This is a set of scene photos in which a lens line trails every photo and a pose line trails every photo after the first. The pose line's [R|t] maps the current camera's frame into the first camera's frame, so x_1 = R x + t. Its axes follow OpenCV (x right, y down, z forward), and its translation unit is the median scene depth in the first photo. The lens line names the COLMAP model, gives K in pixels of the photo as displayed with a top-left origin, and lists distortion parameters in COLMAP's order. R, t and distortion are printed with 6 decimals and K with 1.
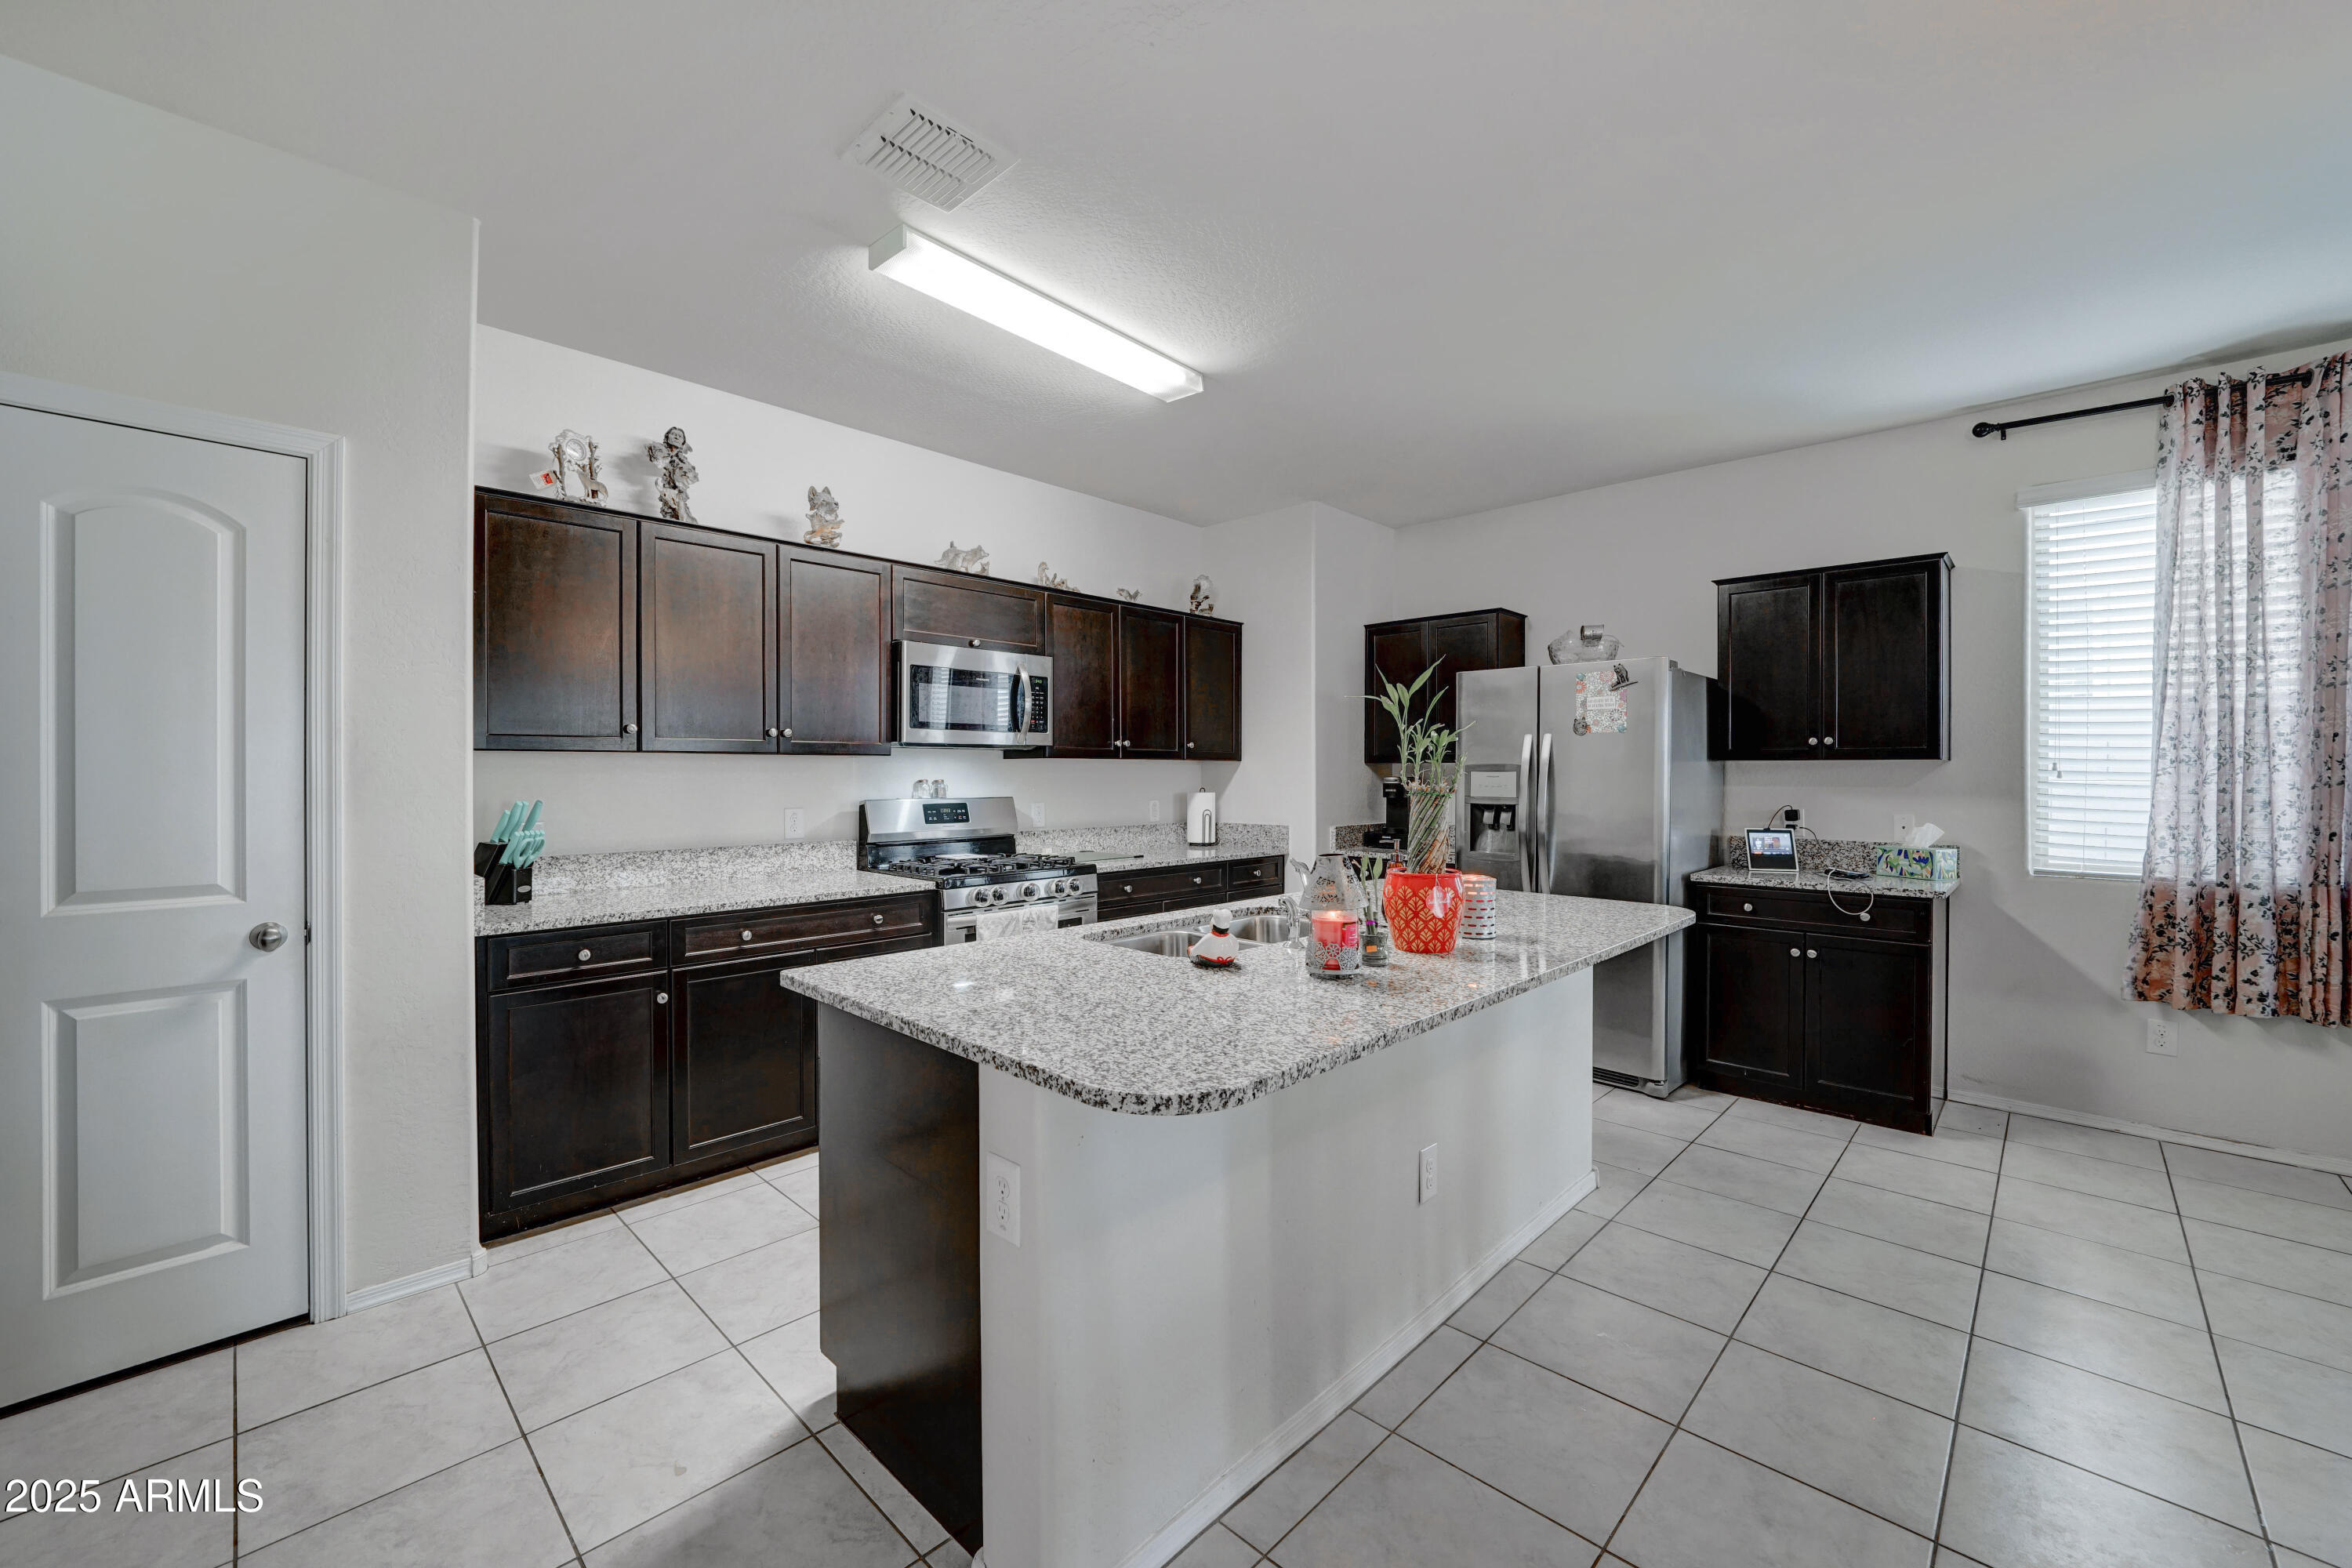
lens RADIAL K [[924.2, 0, 1168.6], [0, 924.2, 779.2], [0, 0, 1]] dist [-0.015111, 0.000020]
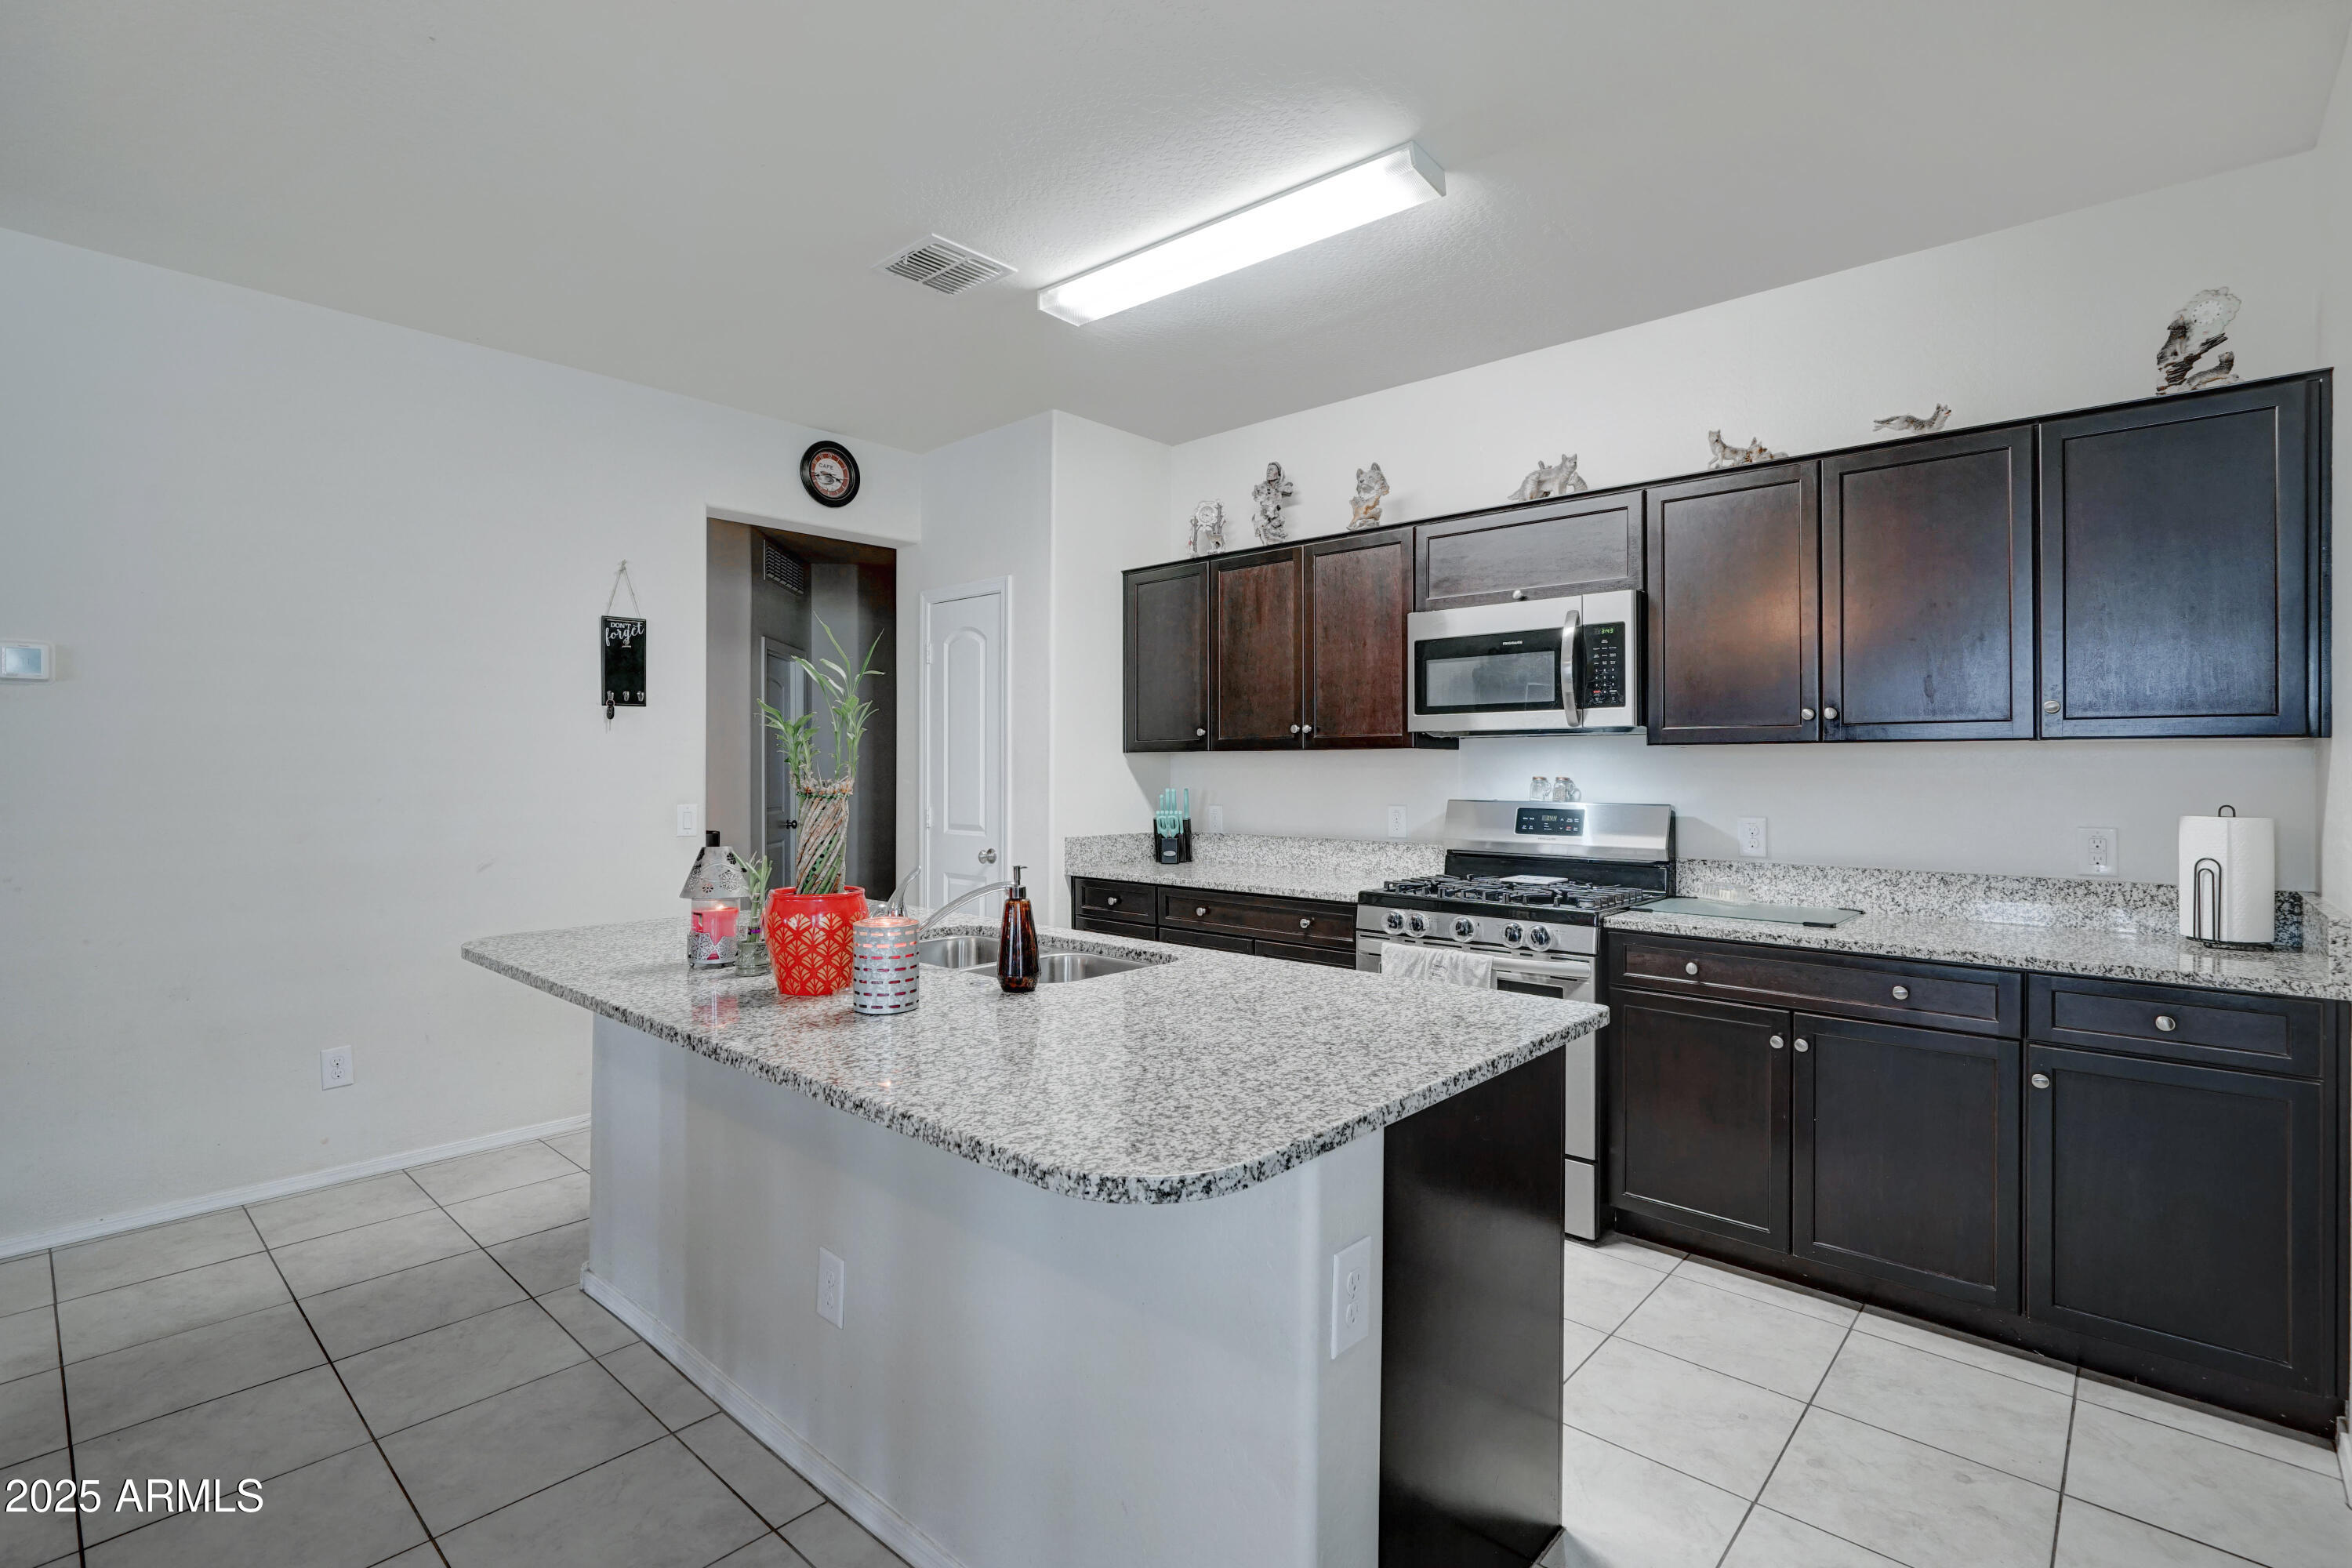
lens RADIAL K [[1086.4, 0, 1178.1], [0, 1086.4, 772.4], [0, 0, 1]] dist [-0.010447, 0.000080]
pose [[0.040305, 0.003717, -0.999181, 0.692335], [-0.007691, 0.999965, 0.003410, -0.004415], [0.999158, 0.007547, 0.040332, 0.722711]]
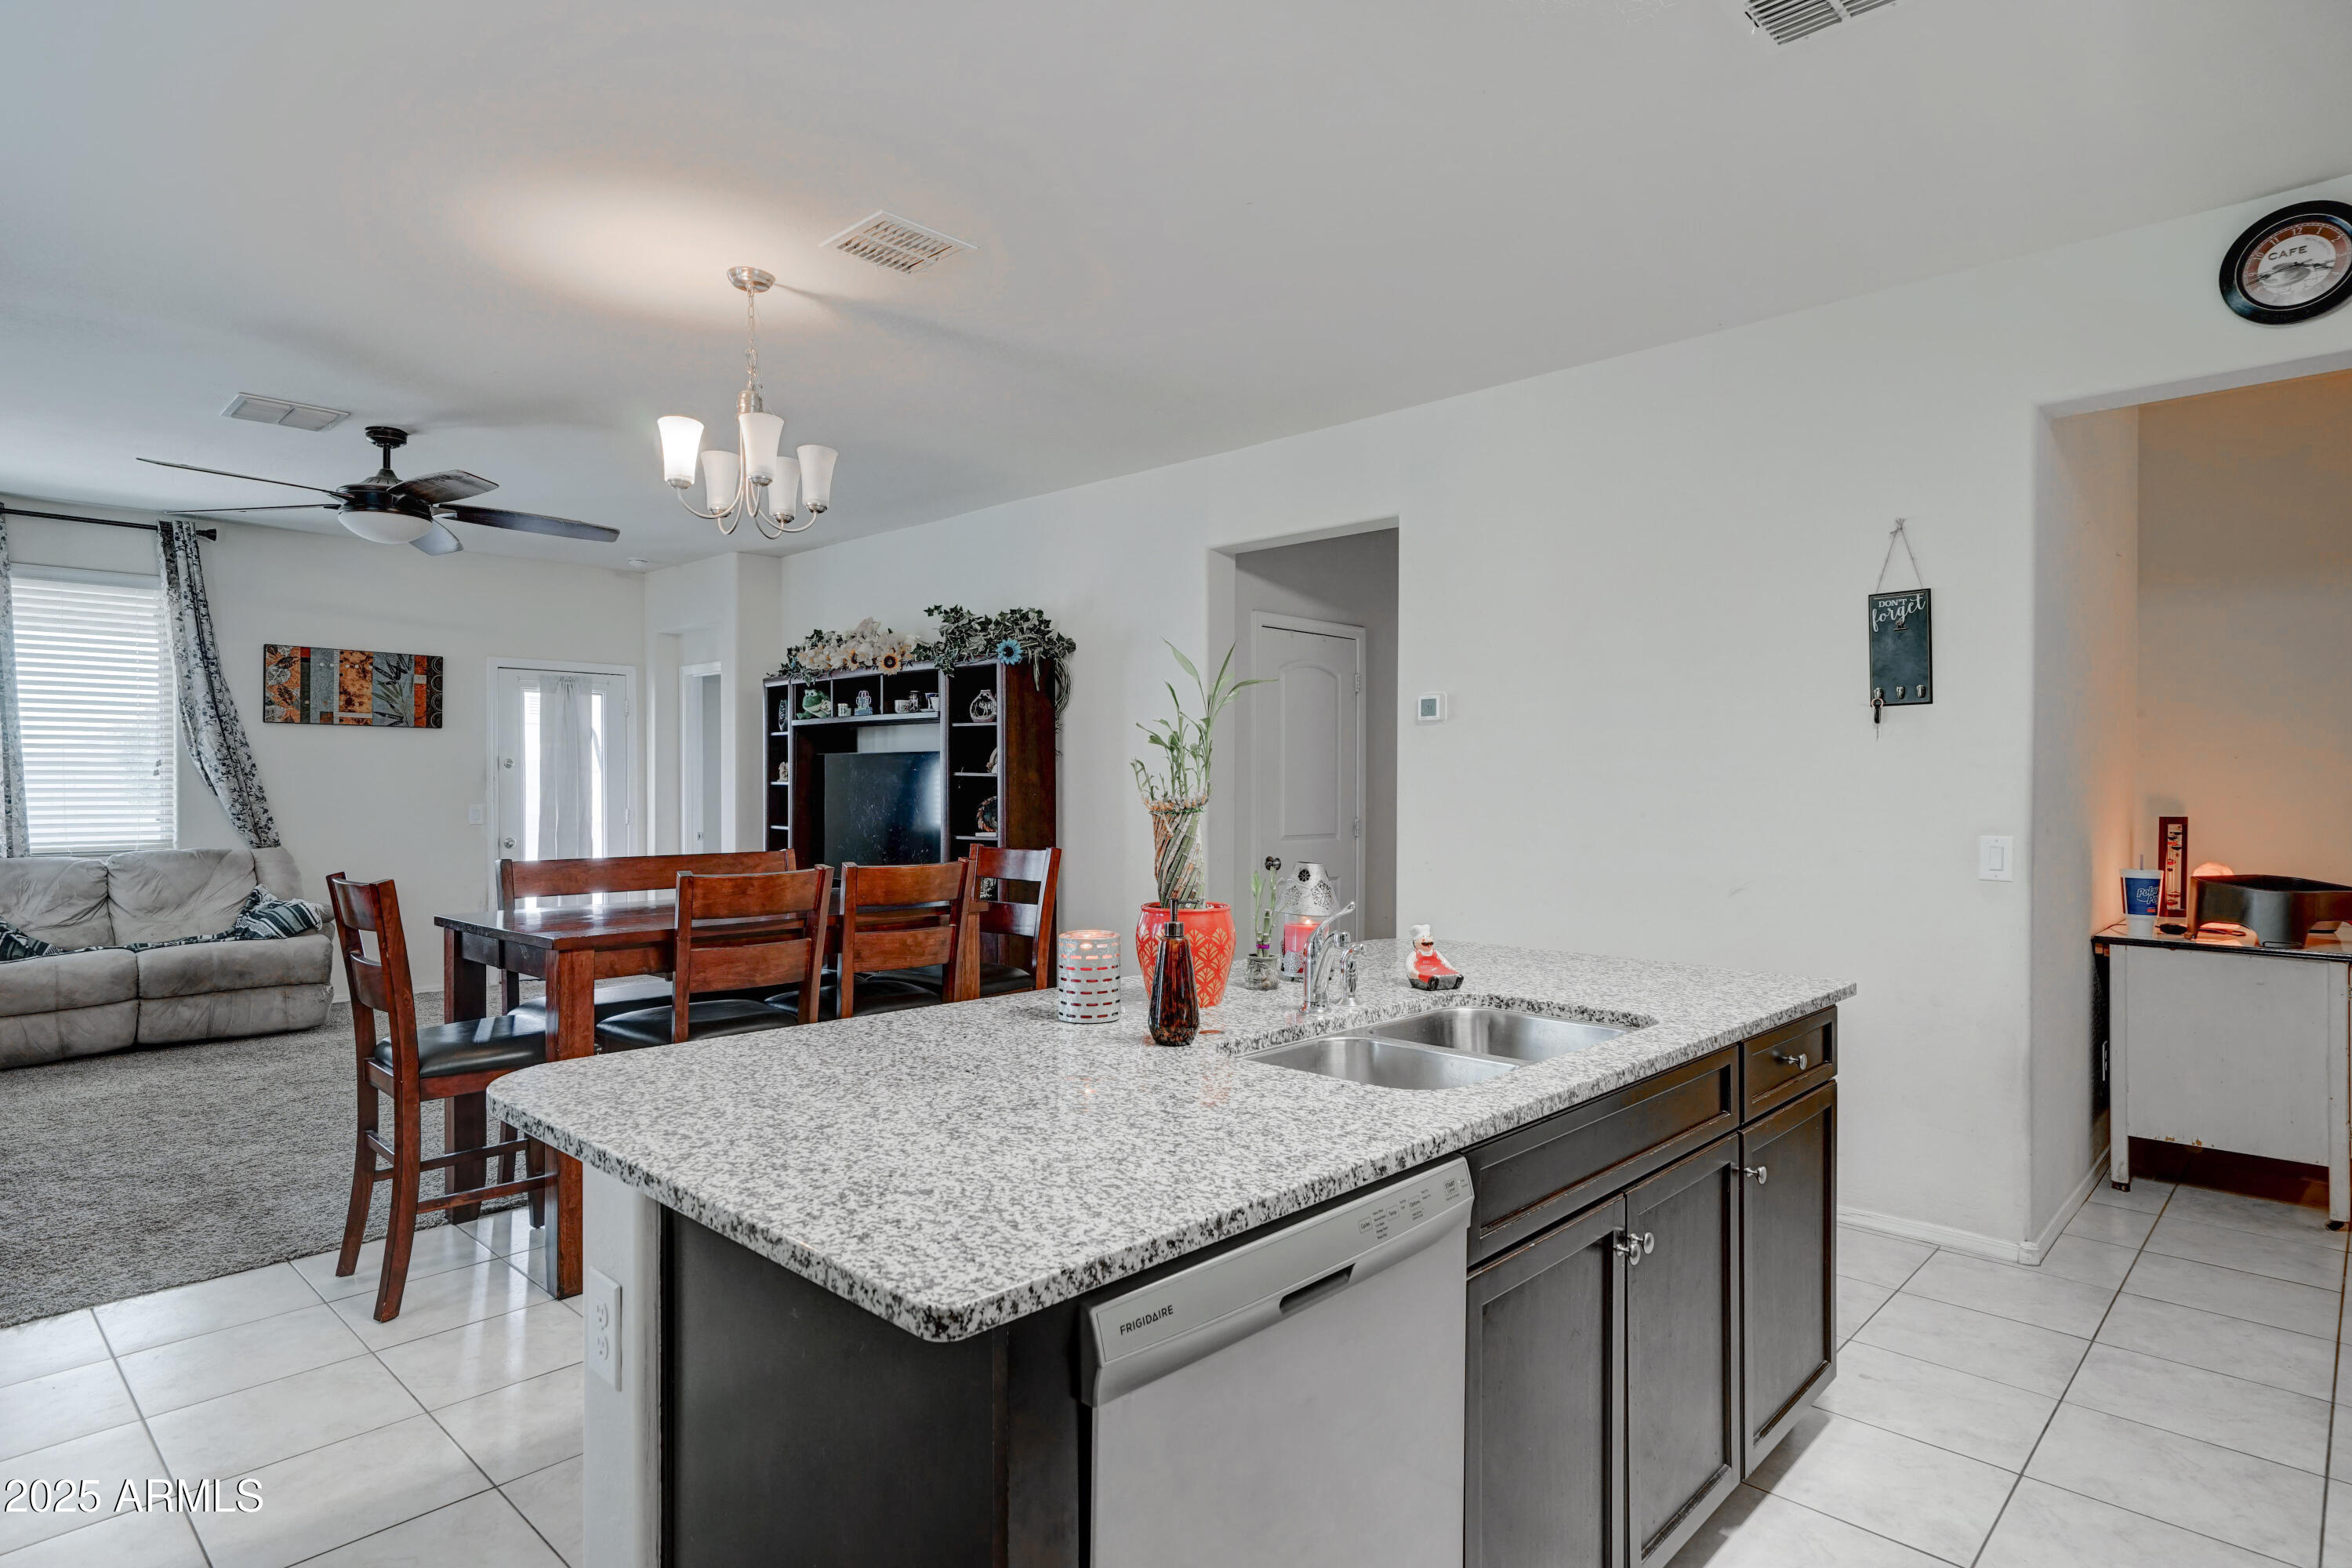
lens RADIAL K [[1278.6, 0, 1176.0], [0, 1278.6, 784.0], [0, 0, 1]] dist [0.006465, 0.002622]
pose [[-0.999833, -0.001912, -0.018184, 0.175121], [-0.002020, 0.999980, 0.005946, -0.006201], [0.018172, 0.005982, -0.999817, 1.192446]]
